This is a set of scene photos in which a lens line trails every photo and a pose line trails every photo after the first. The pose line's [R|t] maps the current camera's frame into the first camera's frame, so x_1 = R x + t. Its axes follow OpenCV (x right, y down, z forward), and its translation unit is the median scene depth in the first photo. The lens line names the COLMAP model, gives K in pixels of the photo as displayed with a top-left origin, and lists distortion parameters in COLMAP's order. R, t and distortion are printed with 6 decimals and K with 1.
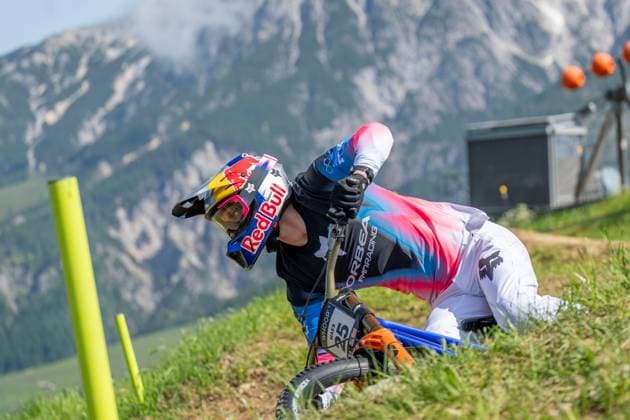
lens RADIAL K [[2184.0, 0, 315.0], [0, 2184.0, 210.0], [0, 0, 1]] dist [-0.031549, 1.585990]
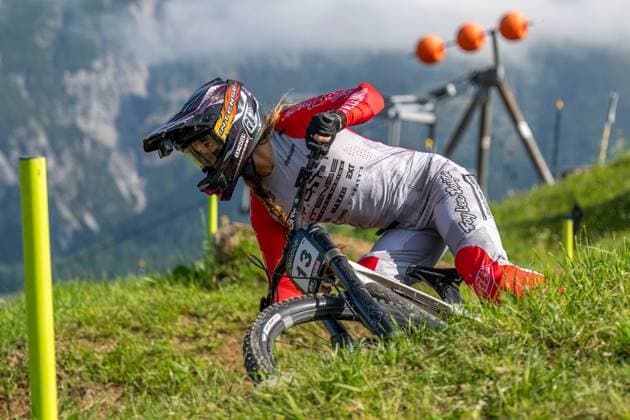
lens RADIAL K [[1882.9, 0, 315.0], [0, 1882.9, 210.0], [0, 0, 1]] dist [0.002388, -0.460717]
pose [[0.993776, 0.107606, 0.028799, 0.049656], [-0.107464, 0.994188, -0.006454, 0.003554], [-0.029326, 0.003319, 0.999564, 0.258933]]
